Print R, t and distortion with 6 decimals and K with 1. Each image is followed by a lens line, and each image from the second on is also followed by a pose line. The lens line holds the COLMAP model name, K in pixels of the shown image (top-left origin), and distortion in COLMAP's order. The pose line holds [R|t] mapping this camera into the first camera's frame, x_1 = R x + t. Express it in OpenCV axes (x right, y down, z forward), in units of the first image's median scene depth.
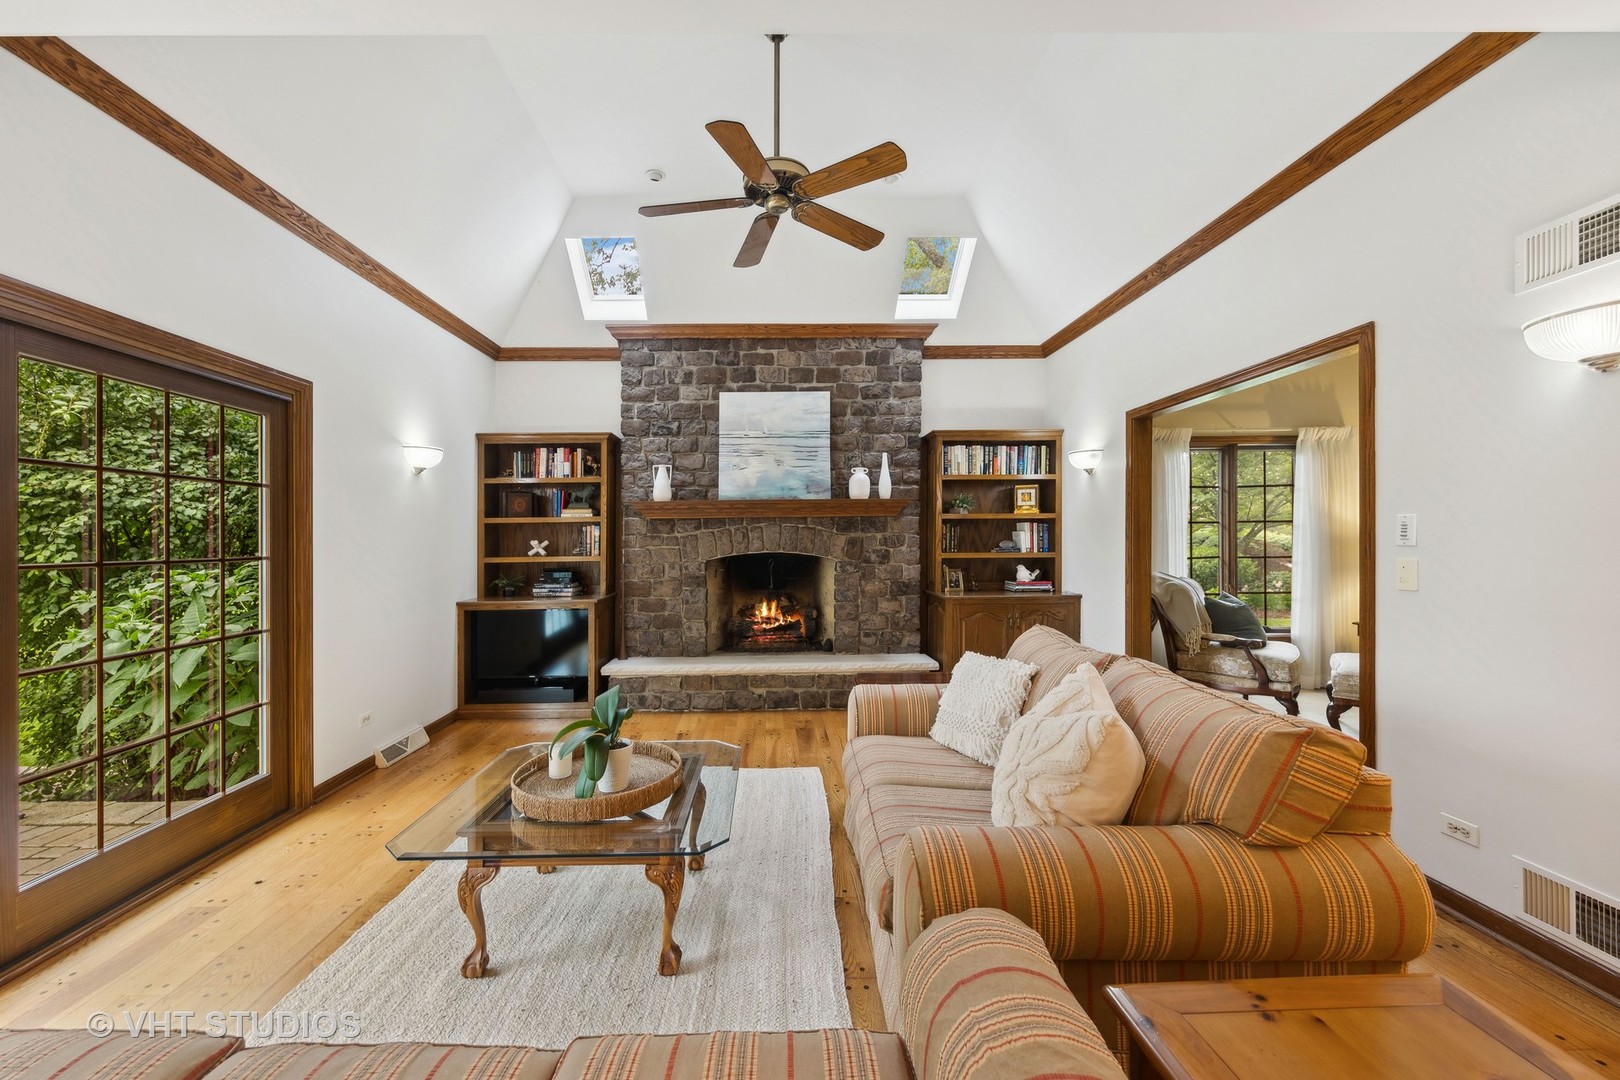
lens RADIAL K [[602.1, 0, 806.7], [0, 602.1, 544.2], [0, 0, 1]] dist [-0.001334, -0.000071]
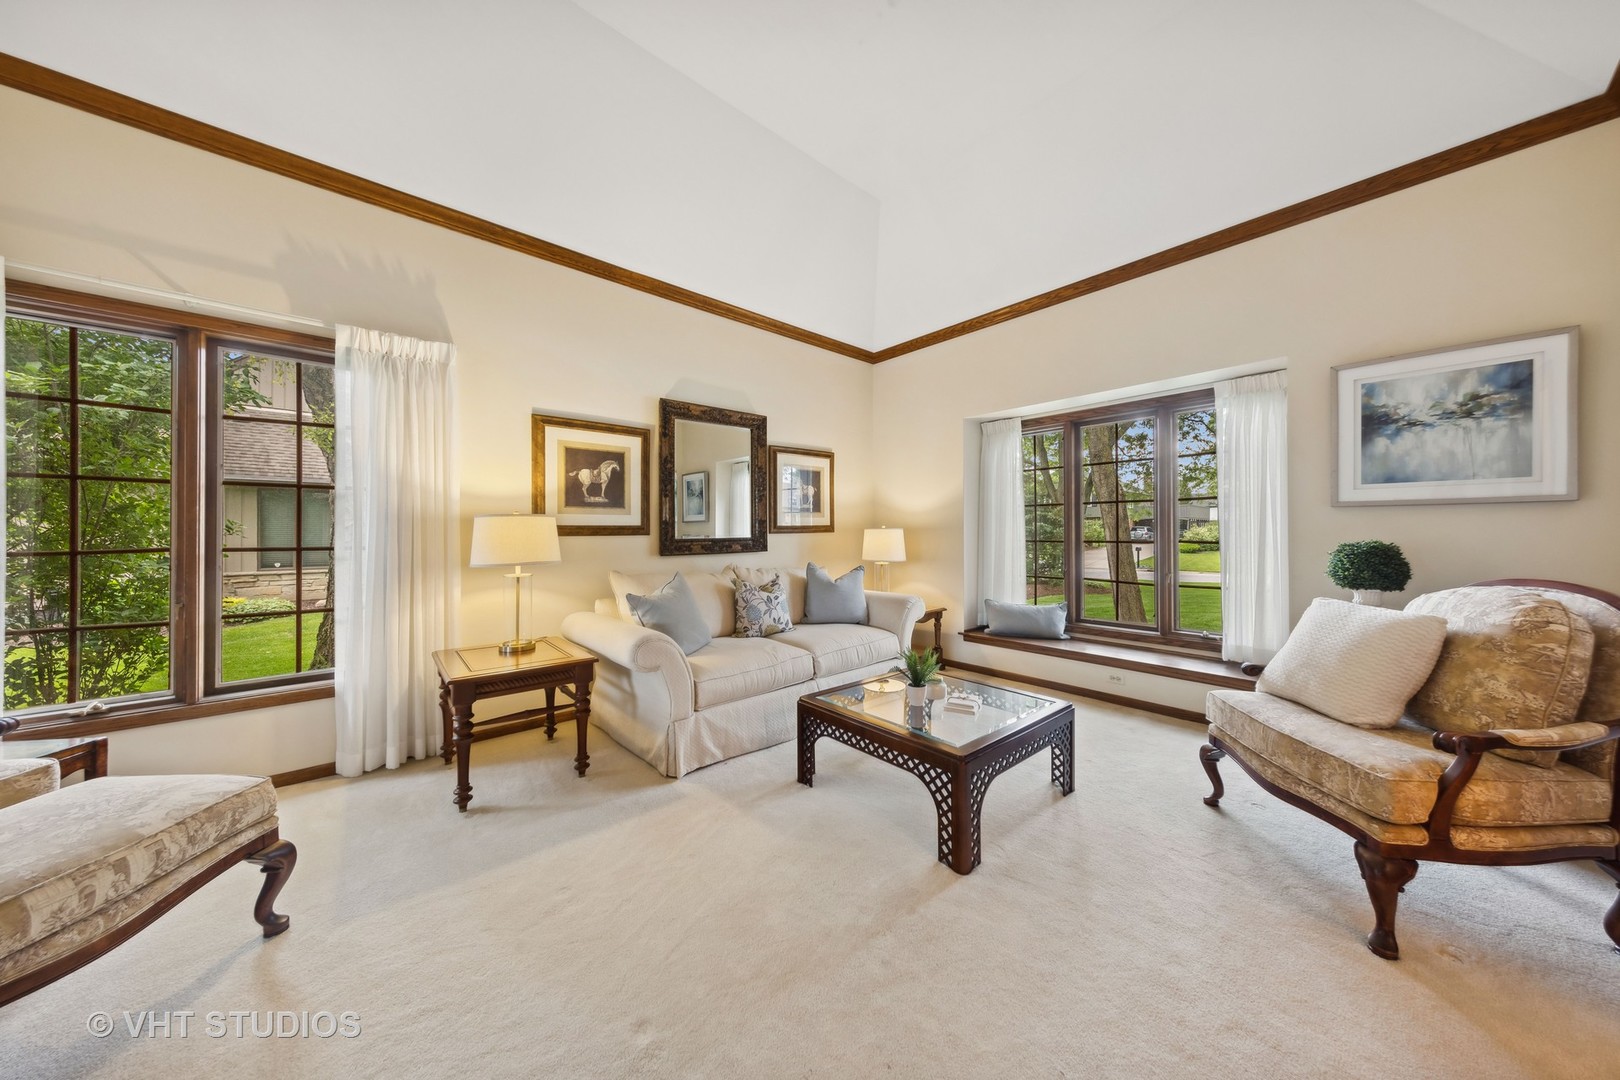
lens RADIAL K [[520.4, 0, 818.8], [0, 520.4, 531.0], [0, 0, 1]] dist [0.001150, -0.000108]
pose [[0.768993, 0.012506, 0.639135, 0.889710], [-0.012732, 0.999910, -0.004246, 0.000902], [-0.639131, -0.004872, 0.769083, 0.333732]]
